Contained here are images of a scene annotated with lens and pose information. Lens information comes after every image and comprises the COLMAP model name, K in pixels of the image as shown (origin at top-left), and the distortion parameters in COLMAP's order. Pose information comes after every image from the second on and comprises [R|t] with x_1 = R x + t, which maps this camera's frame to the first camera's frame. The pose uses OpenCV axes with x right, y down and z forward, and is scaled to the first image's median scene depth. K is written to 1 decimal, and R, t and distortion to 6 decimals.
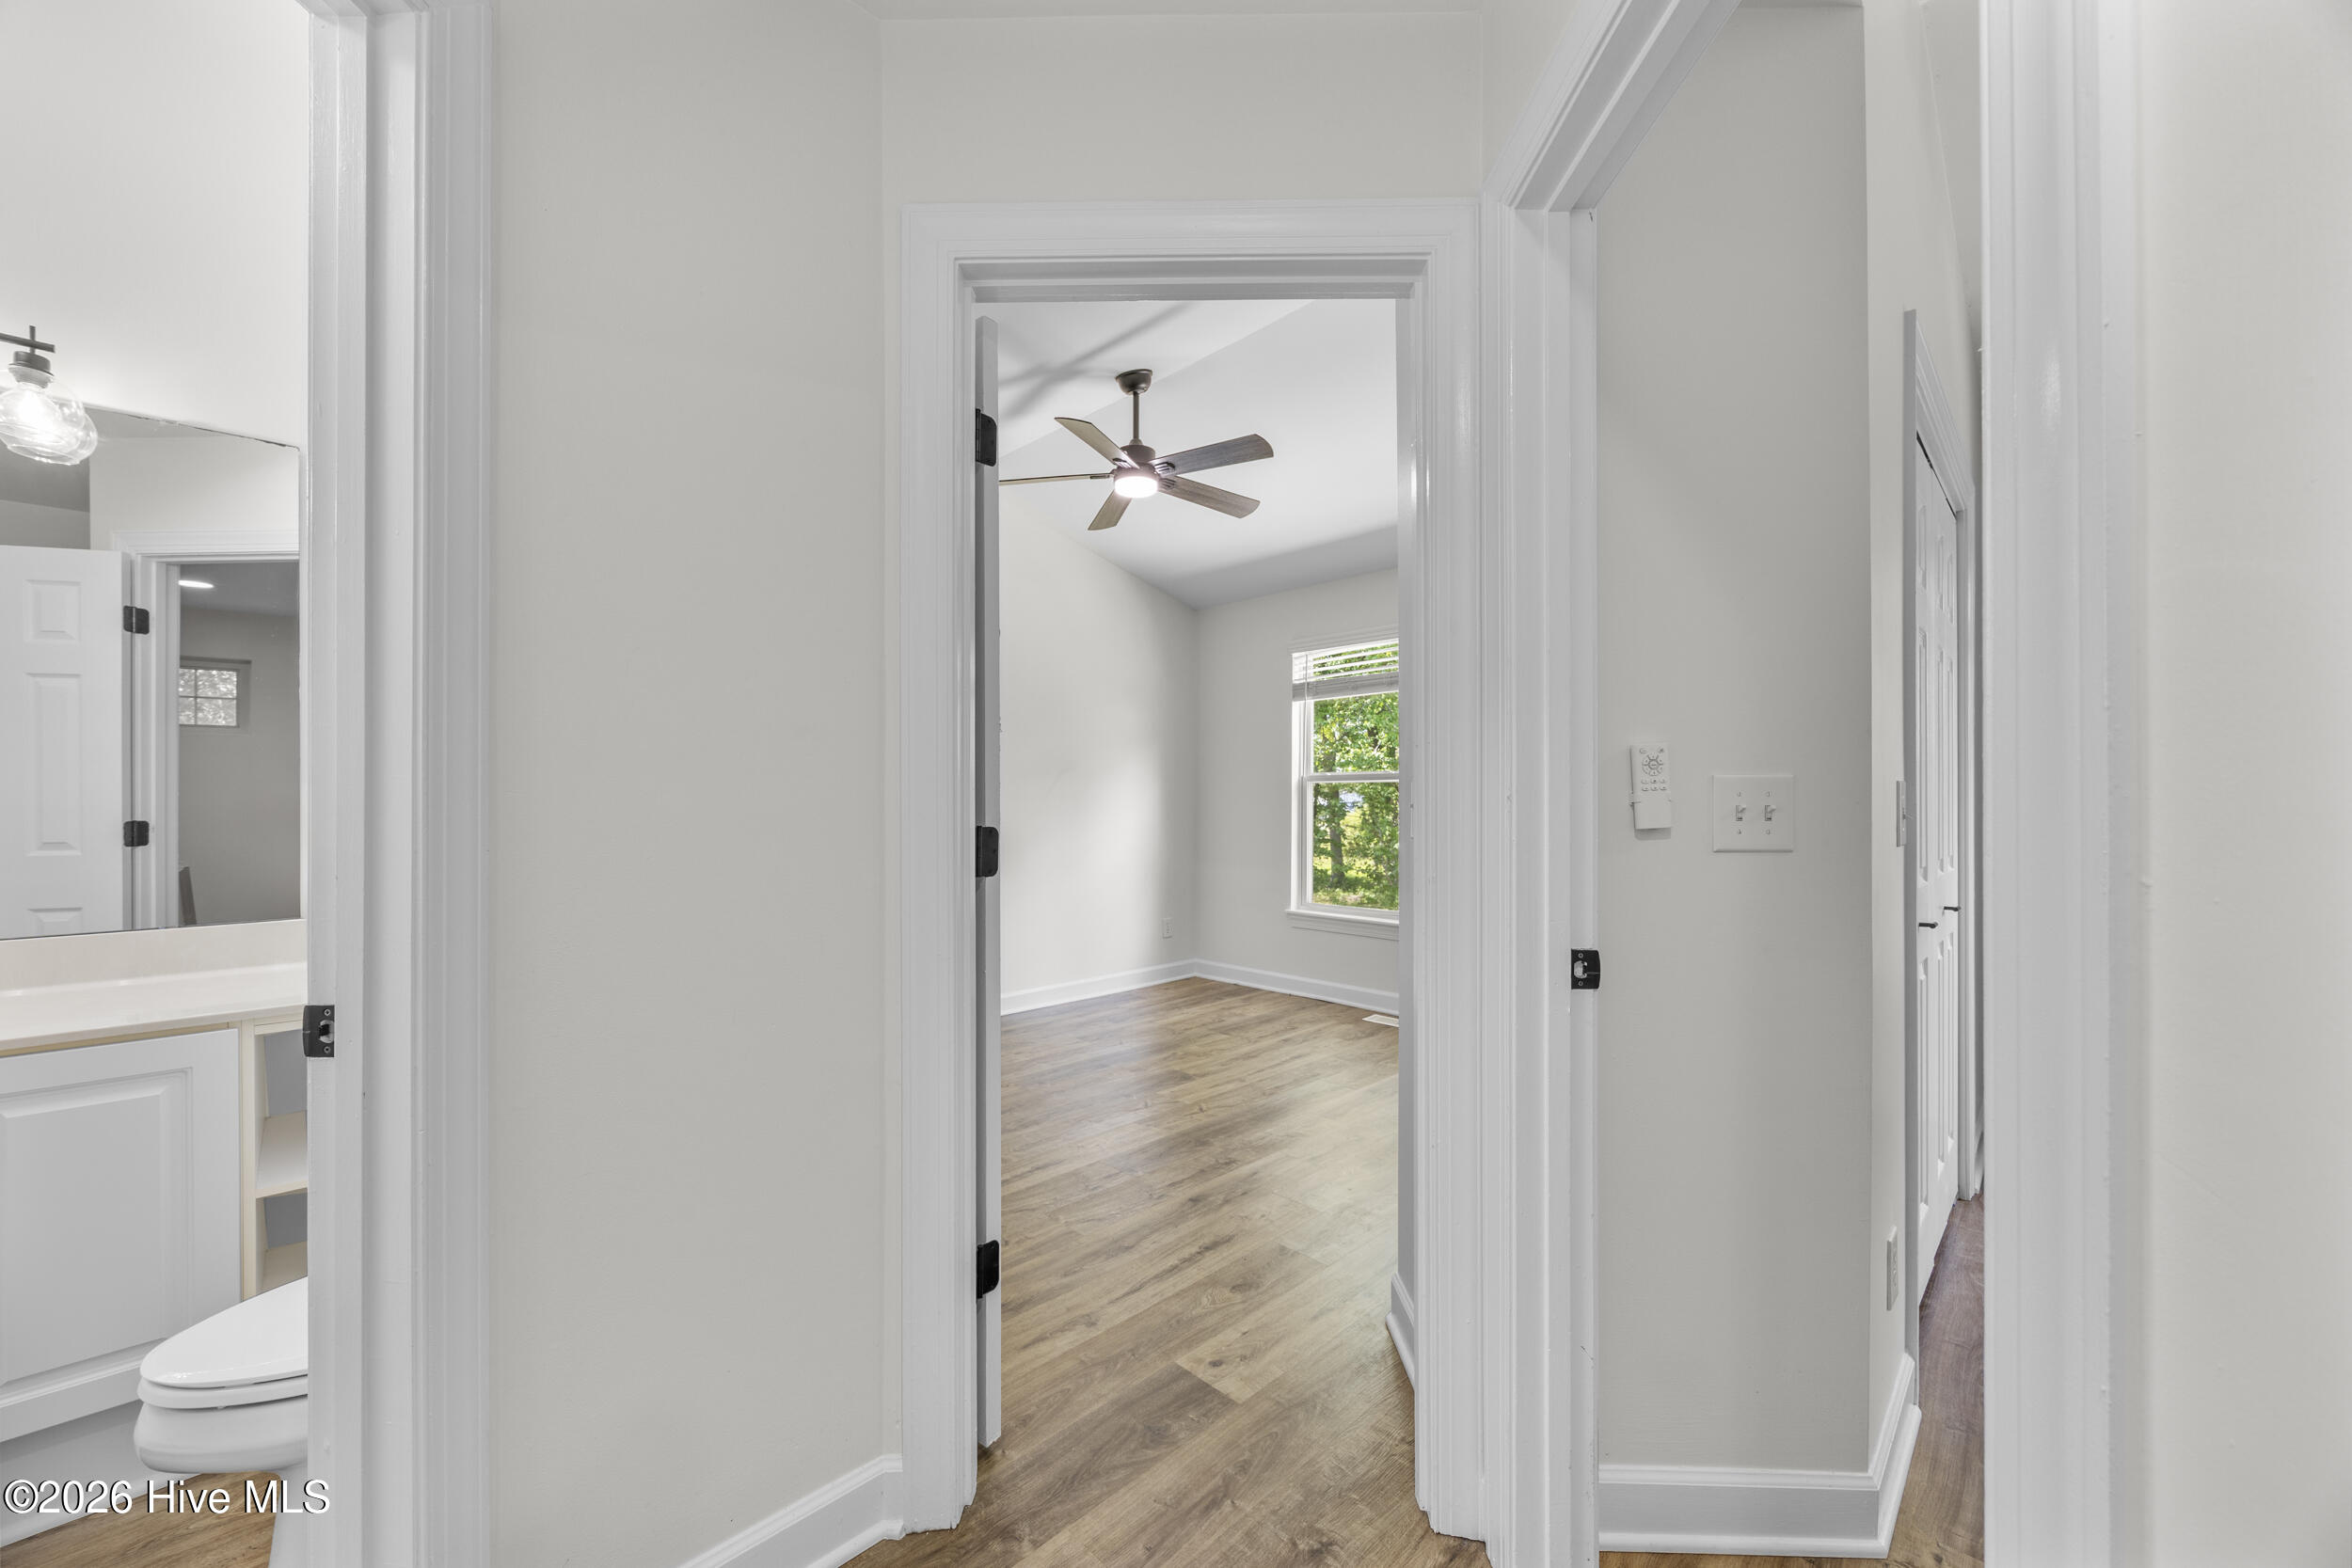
lens RADIAL K [[906.7, 0, 1152.6], [0, 906.7, 792.7], [0, 0, 1]] dist [-0.004764, -0.000344]
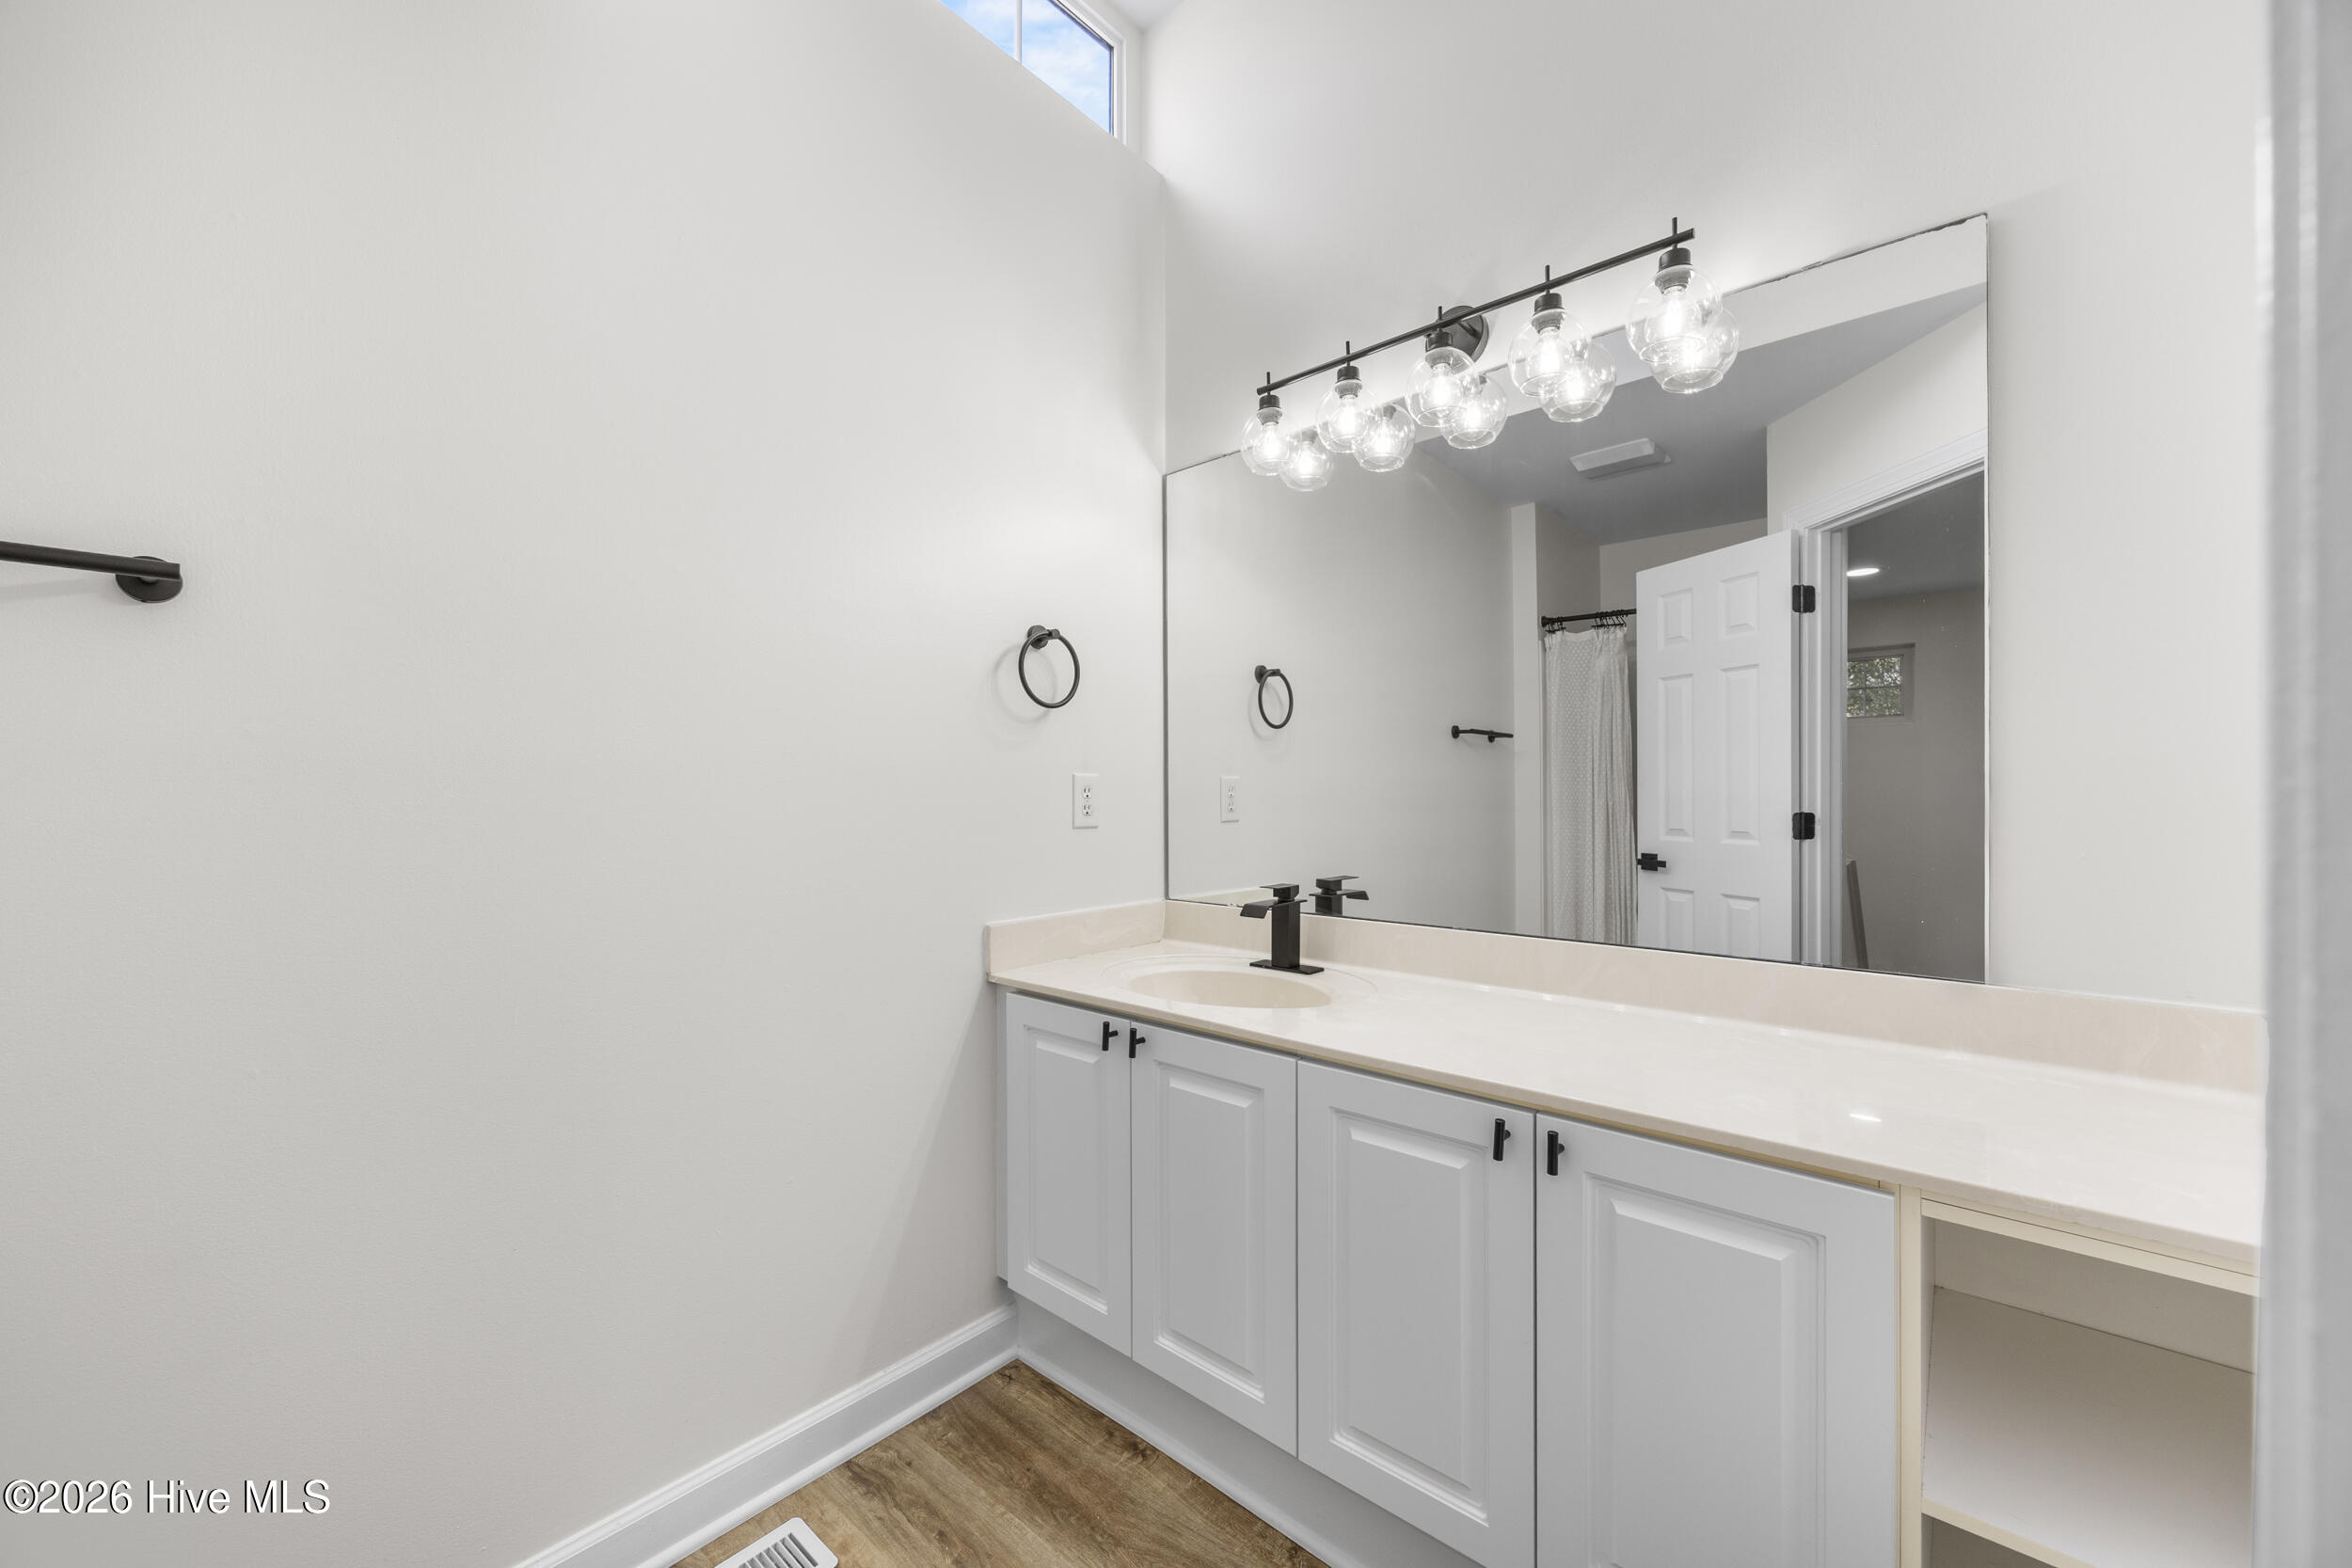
lens RADIAL K [[931.5, 0, 1190.5], [0, 931.5, 785.5], [0, 0, 1]] dist [0.000856, 0.000426]
pose [[0.125145, -0.000904, -0.992138, -0.252644], [-0.000106, 1.000000, -0.000925, 0.004166], [0.992138, 0.000220, 0.125145, 0.252334]]
